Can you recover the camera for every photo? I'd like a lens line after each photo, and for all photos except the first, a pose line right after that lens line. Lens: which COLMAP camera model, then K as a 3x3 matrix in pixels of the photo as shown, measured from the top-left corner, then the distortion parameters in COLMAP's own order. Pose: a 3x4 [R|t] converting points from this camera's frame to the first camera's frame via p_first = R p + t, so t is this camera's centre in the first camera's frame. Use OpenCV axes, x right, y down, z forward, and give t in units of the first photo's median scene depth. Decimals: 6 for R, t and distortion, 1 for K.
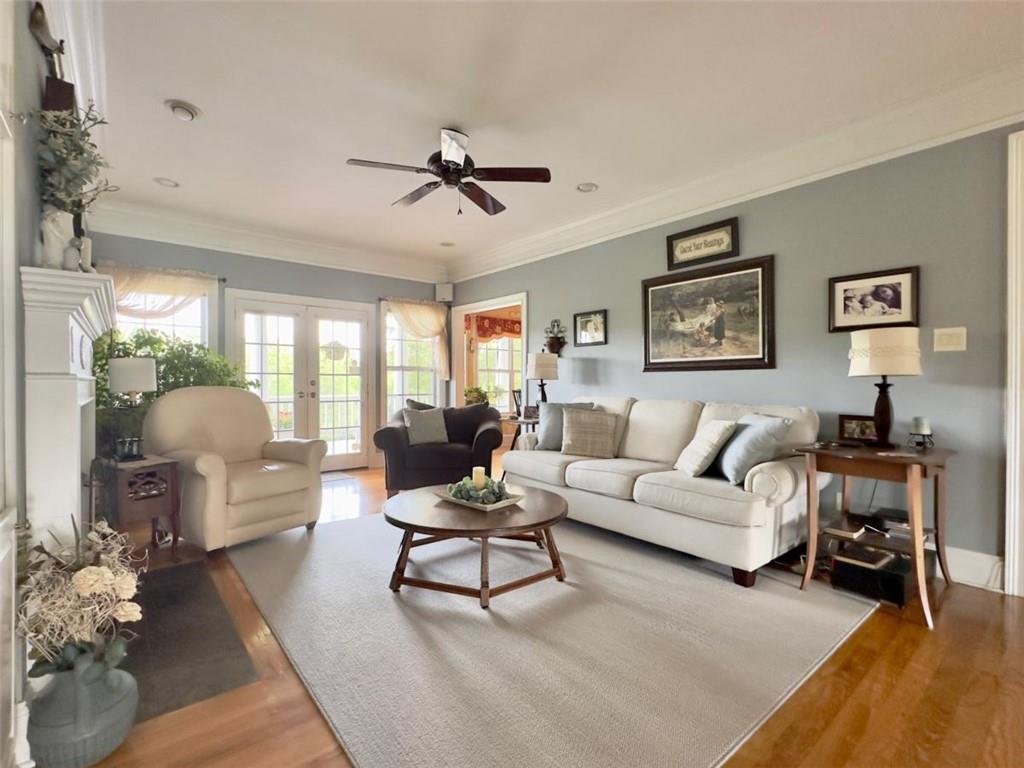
lens RADIAL K [[474.4, 0, 510.2], [0, 474.4, 381.8], [0, 0, 1]] dist [0.000135, -0.000361]
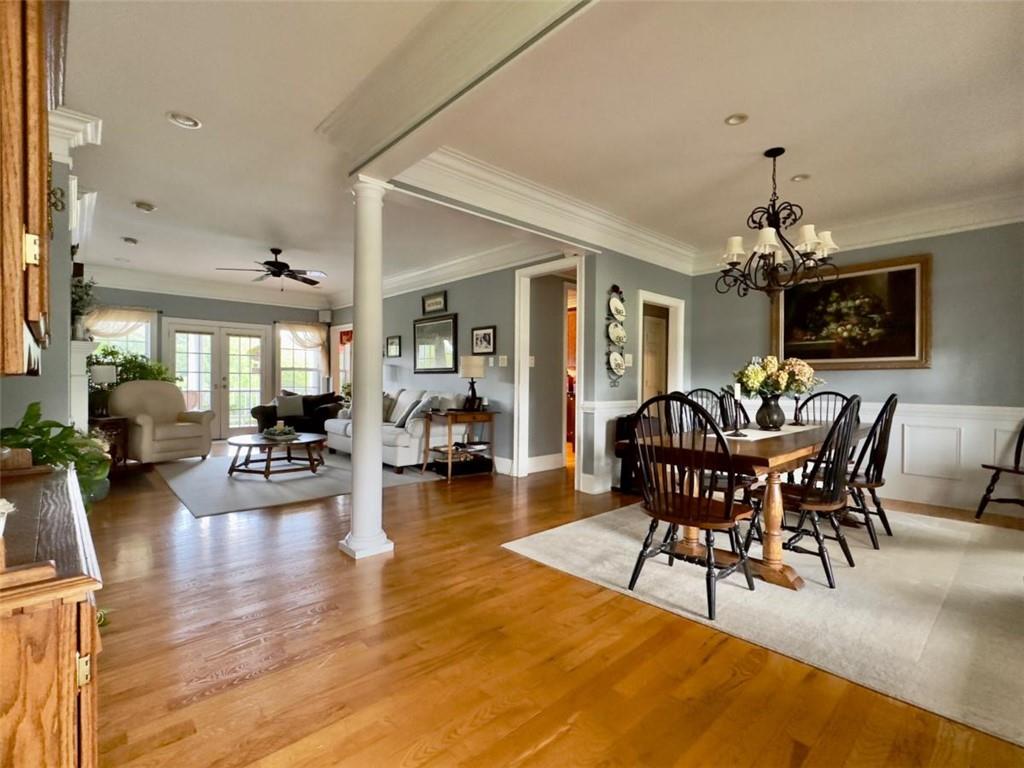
lens RADIAL K [[474.4, 0, 509.3], [0, 474.4, 383.7], [0, 0, 1]] dist [0.000135, -0.000361]
pose [[0.998537, 0.007768, 0.053510, 0.536166], [-0.008288, 0.999921, 0.009502, -0.005023], [-0.053432, -0.009932, 0.998522, -0.725496]]
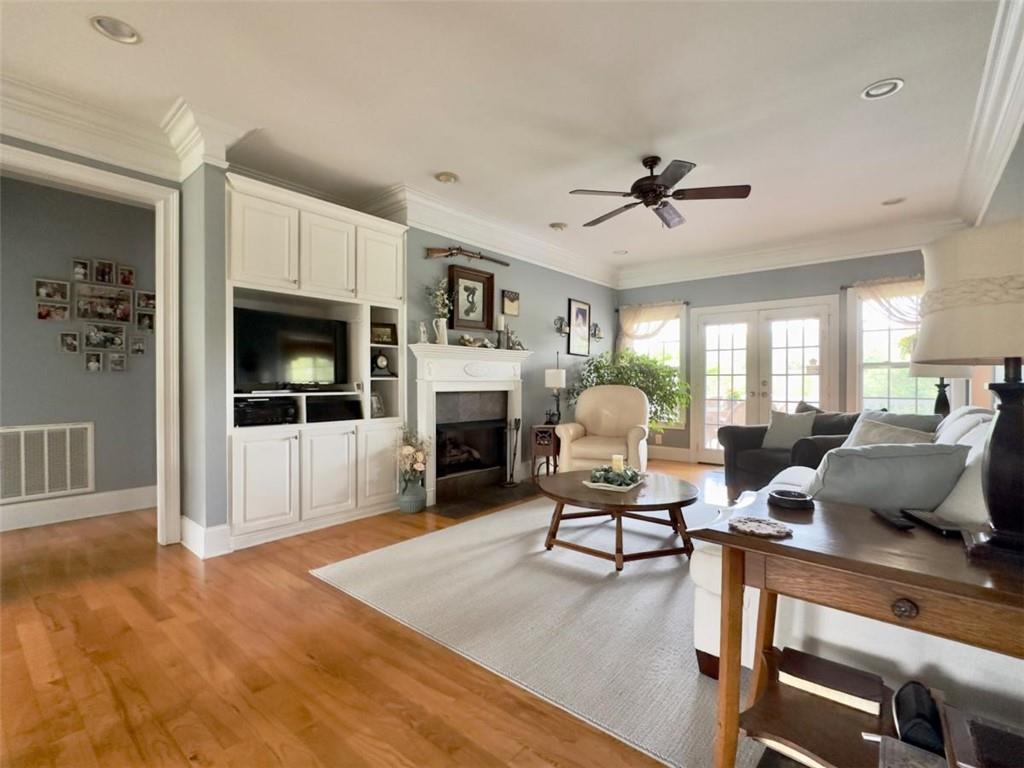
lens RADIAL K [[474.4, 0, 515.5], [0, 474.4, 380.7], [0, 0, 1]] dist [0.000135, -0.000361]
pose [[0.186905, -0.004052, -0.982370, 0.676457], [0.000045, 0.999992, -0.004116, 0.001881], [0.982378, 0.000725, 0.186904, 0.353480]]
